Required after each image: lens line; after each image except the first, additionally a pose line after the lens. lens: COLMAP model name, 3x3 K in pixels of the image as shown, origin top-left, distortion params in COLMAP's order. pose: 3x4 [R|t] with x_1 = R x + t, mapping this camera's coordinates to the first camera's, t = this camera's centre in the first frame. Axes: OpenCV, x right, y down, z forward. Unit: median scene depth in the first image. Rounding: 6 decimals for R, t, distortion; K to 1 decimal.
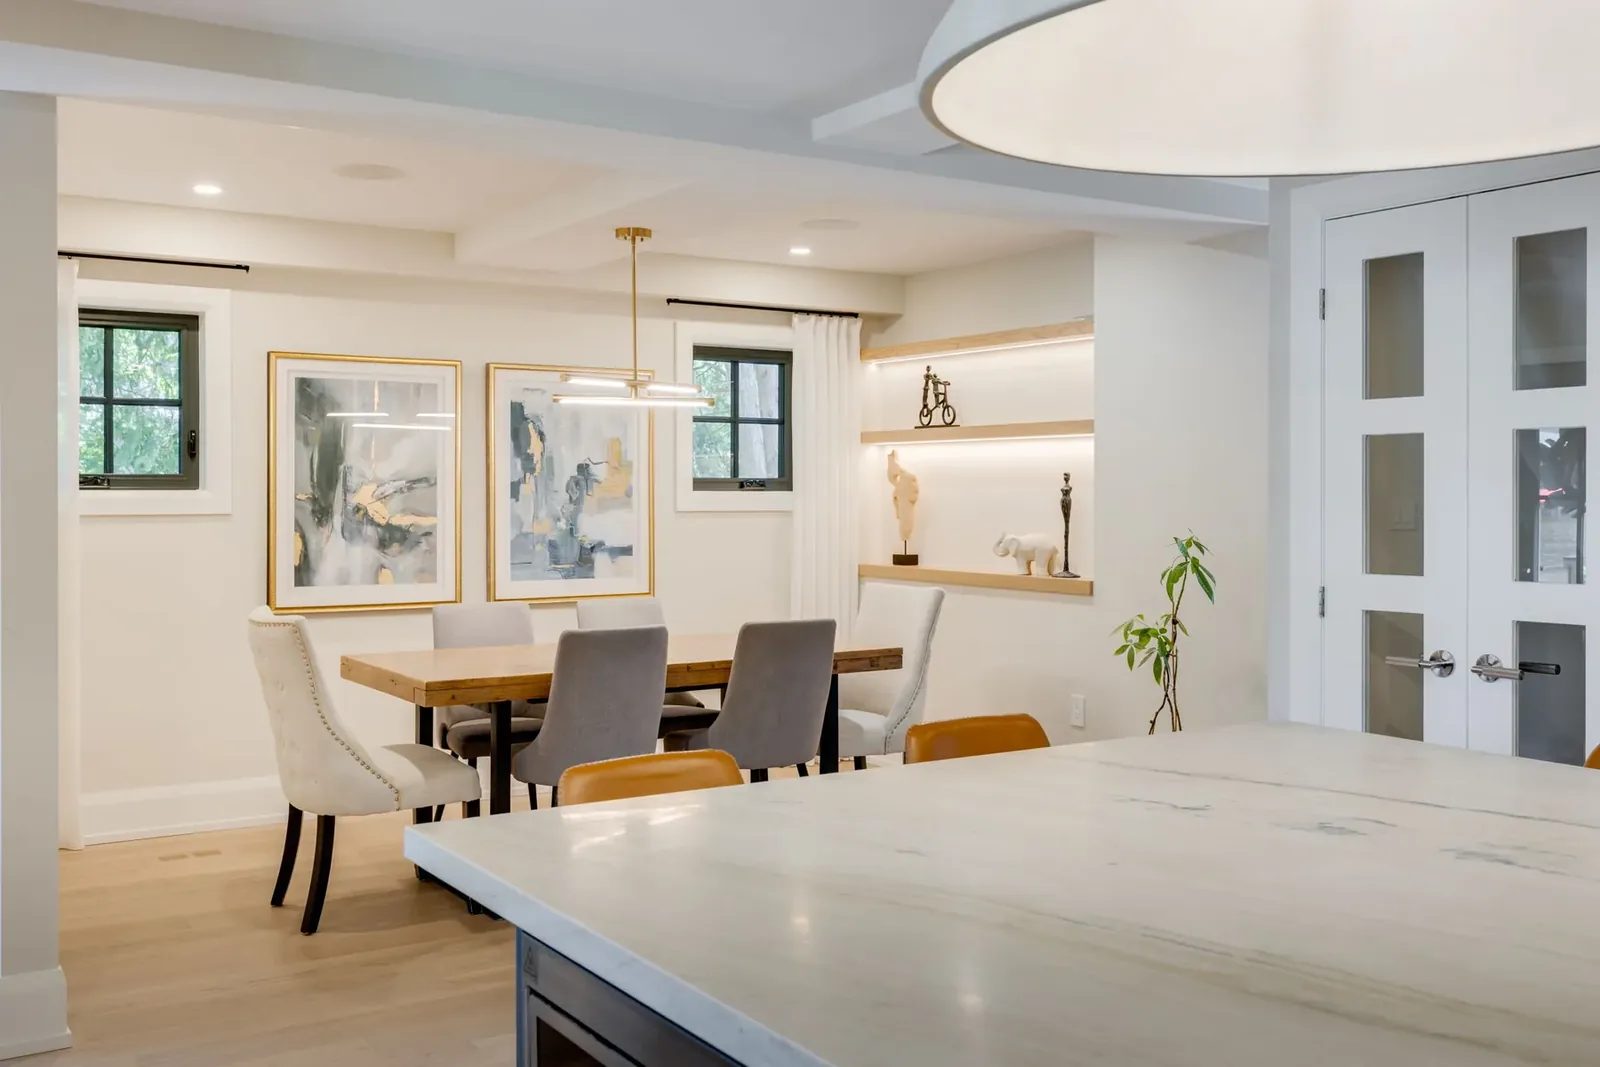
lens RADIAL K [[1507.3, 0, 800.0], [0, 1507.3, 533.5], [0, 0, 1]] dist [0.002668, -0.001289]
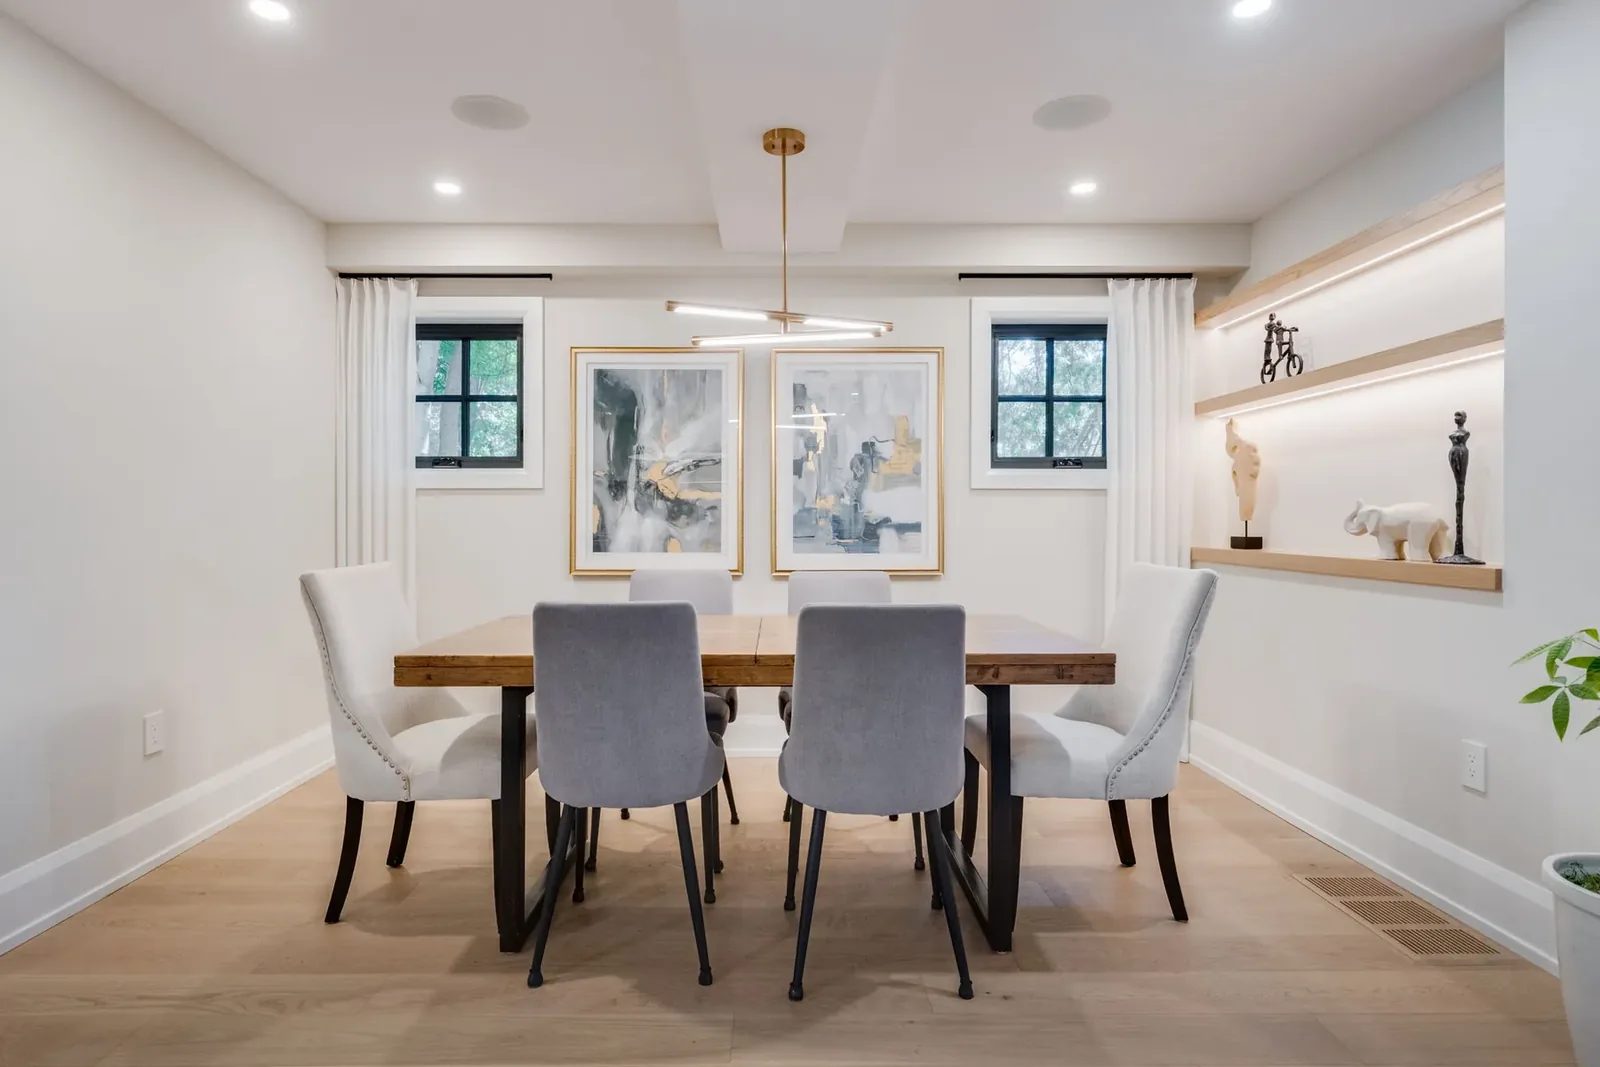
lens RADIAL K [[827.9, 0, 800.0], [0, 827.9, 533.5], [0, 0, 1]] dist [0.001813, -0.000196]
pose [[0.841542, 0.006886, -0.540148, 0.125962], [-0.013849, 0.999865, -0.008829, 0.022516], [0.540014, 0.014910, 0.841524, 0.510390]]
